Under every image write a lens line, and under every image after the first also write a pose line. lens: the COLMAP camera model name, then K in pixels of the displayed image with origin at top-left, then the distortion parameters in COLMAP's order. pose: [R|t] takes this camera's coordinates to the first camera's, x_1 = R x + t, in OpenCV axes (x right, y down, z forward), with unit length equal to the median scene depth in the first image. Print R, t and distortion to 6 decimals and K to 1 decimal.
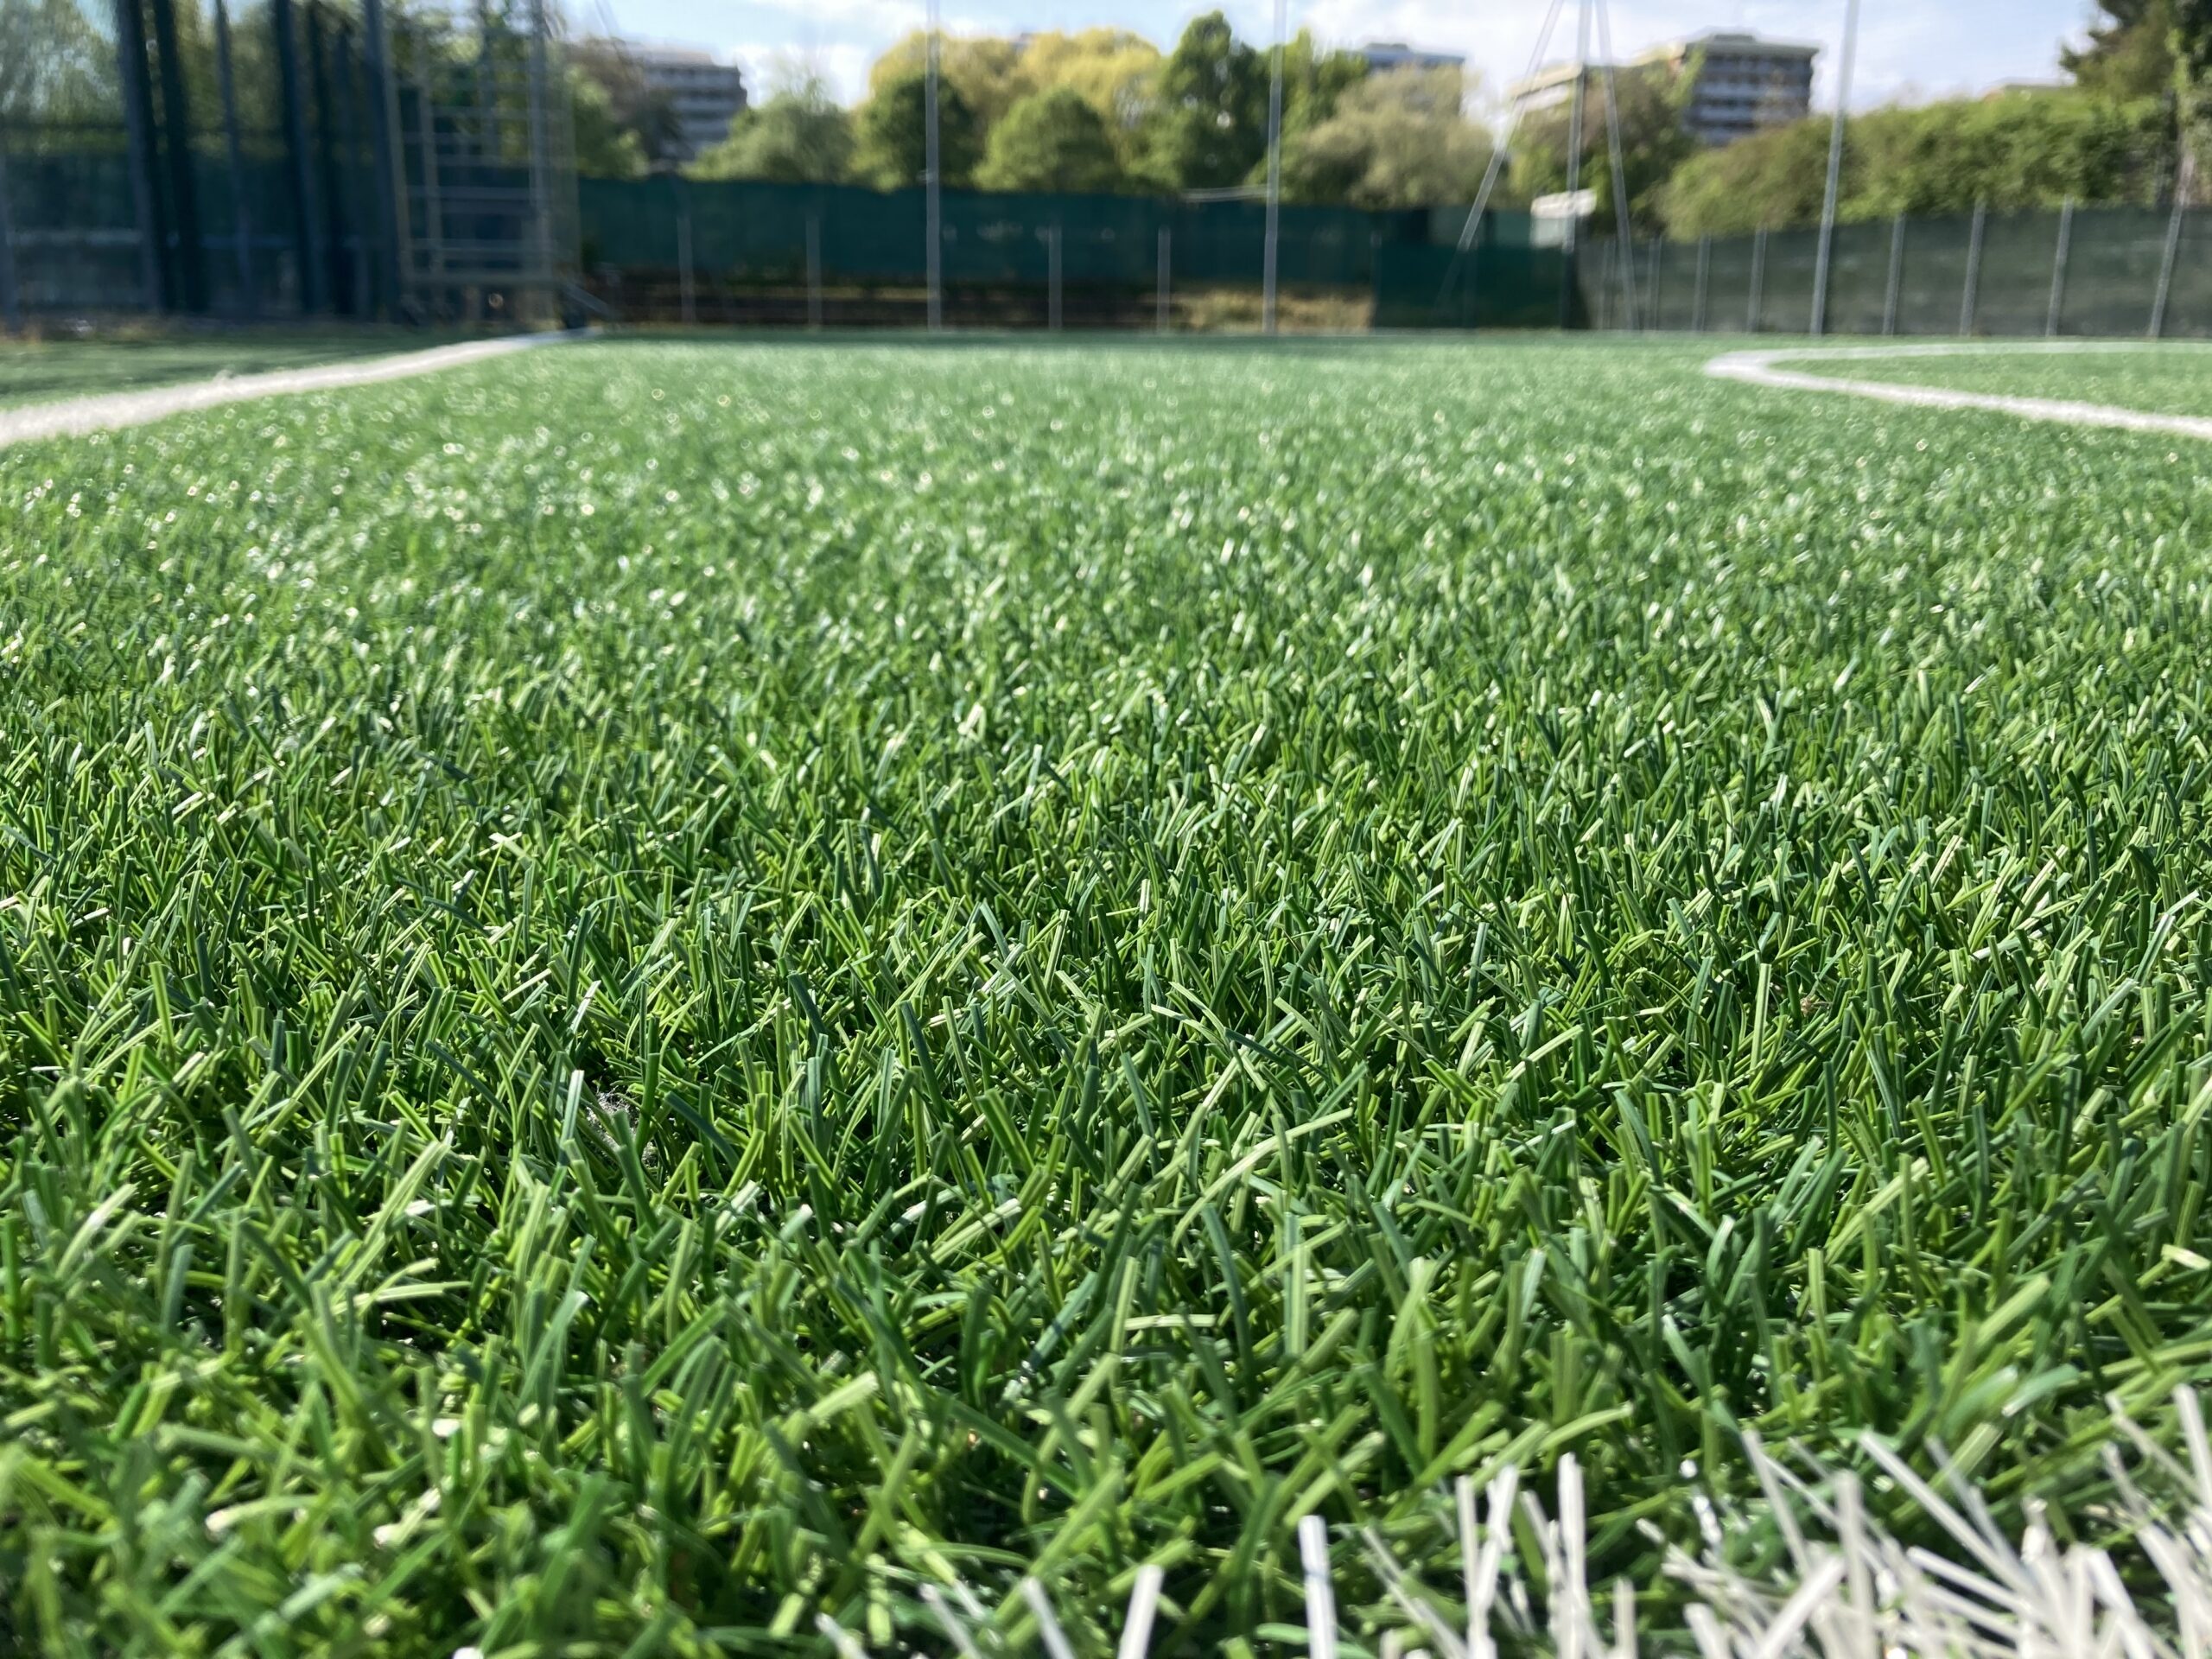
lens RADIAL K [[1805.8, 0, 1140.1], [0, 1805.8, 794.2], [0, 0, 1]] dist [0.033204, -0.032952]
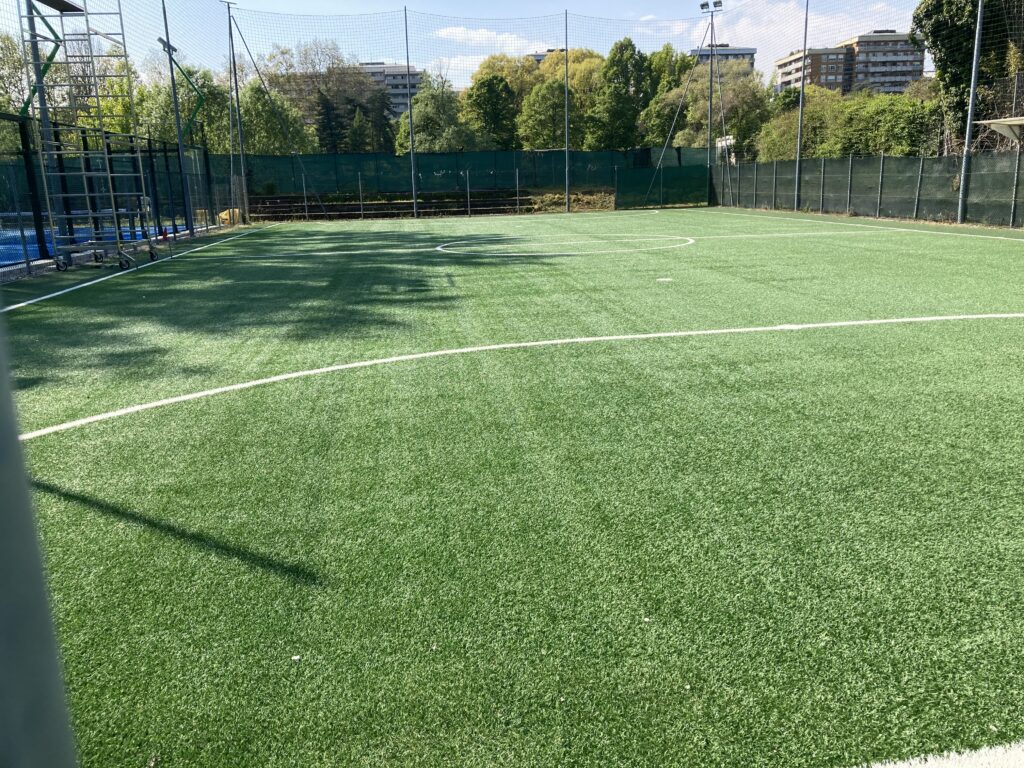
lens RADIAL K [[836.0, 0, 636.4], [0, 836.0, 364.8], [0, 0, 1]] dist [0.033204, -0.032952]
pose [[0.994299, -0.012883, -0.105849, 0.264140], [0.013301, 0.999906, 0.003244, -0.066897], [0.105797, -0.004634, 0.994377, -0.022730]]
